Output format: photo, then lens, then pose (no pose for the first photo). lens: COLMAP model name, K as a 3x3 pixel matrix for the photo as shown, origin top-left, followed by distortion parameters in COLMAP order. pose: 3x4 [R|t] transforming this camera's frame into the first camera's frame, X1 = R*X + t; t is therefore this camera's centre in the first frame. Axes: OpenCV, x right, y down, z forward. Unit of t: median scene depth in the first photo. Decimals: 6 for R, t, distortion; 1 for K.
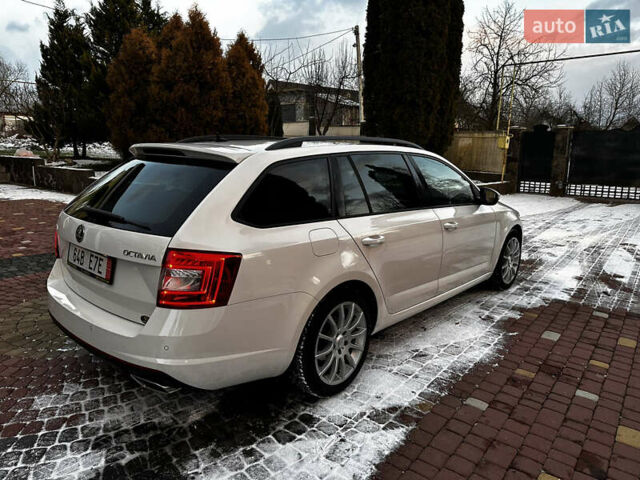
lens RADIAL K [[443.2, 0, 315.4], [0, 443.2, 236.6], [0, 0, 1]] dist [0.055681, -0.073277]
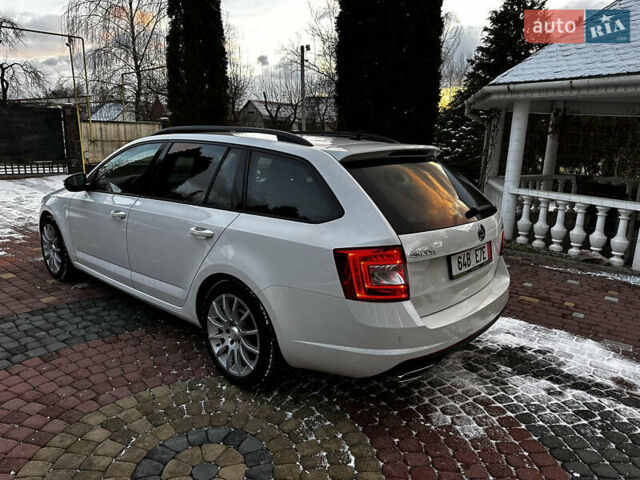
lens RADIAL K [[458.5, 0, 323.8], [0, 458.5, 240.1], [0, 0, 1]] dist [0.048438, -0.067503]
pose [[-0.023586, -0.243027, 0.969733, -1.541453], [0.167690, 0.955298, 0.243488, -0.311238], [-0.985558, 0.168357, 0.018222, 1.310844]]
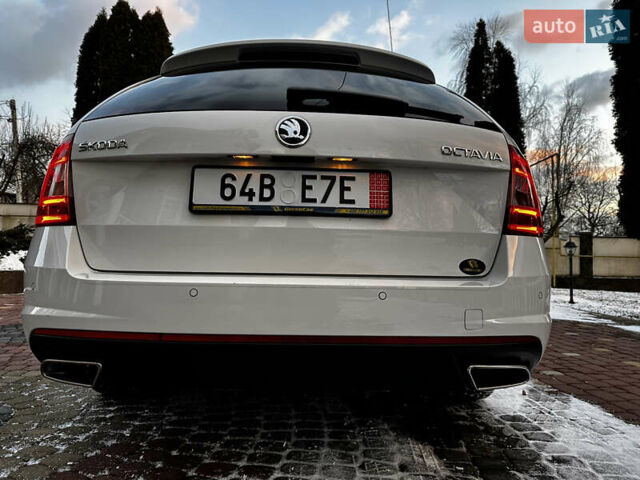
lens RADIAL K [[443.2, 0, 315.4], [0, 443.2, 236.6], [0, 0, 1]] dist [0.055681, -0.073277]
pose [[0.738125, 0.016815, 0.674455, -0.821989], [0.131738, 0.976854, -0.168528, 0.193826], [-0.661677, 0.213246, 0.718825, 0.622040]]
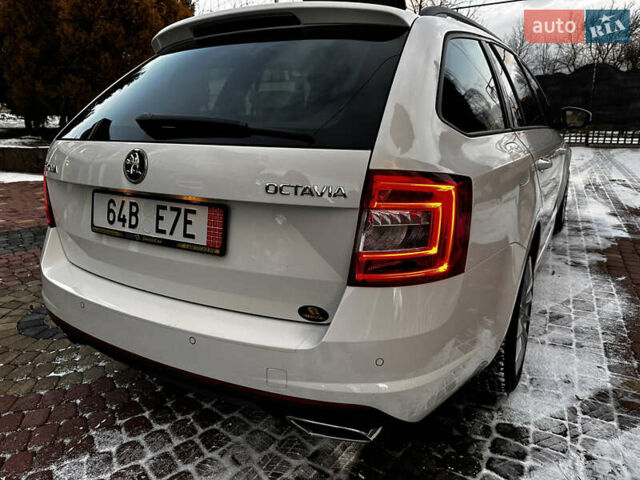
lens RADIAL K [[443.2, 0, 315.4], [0, 443.2, 236.6], [0, 0, 1]] dist [0.055681, -0.073277]
pose [[0.979797, -0.085832, 0.180638, -0.408706], [0.072896, 0.994356, 0.077087, 0.048063], [-0.186235, -0.062362, 0.980524, 0.429883]]
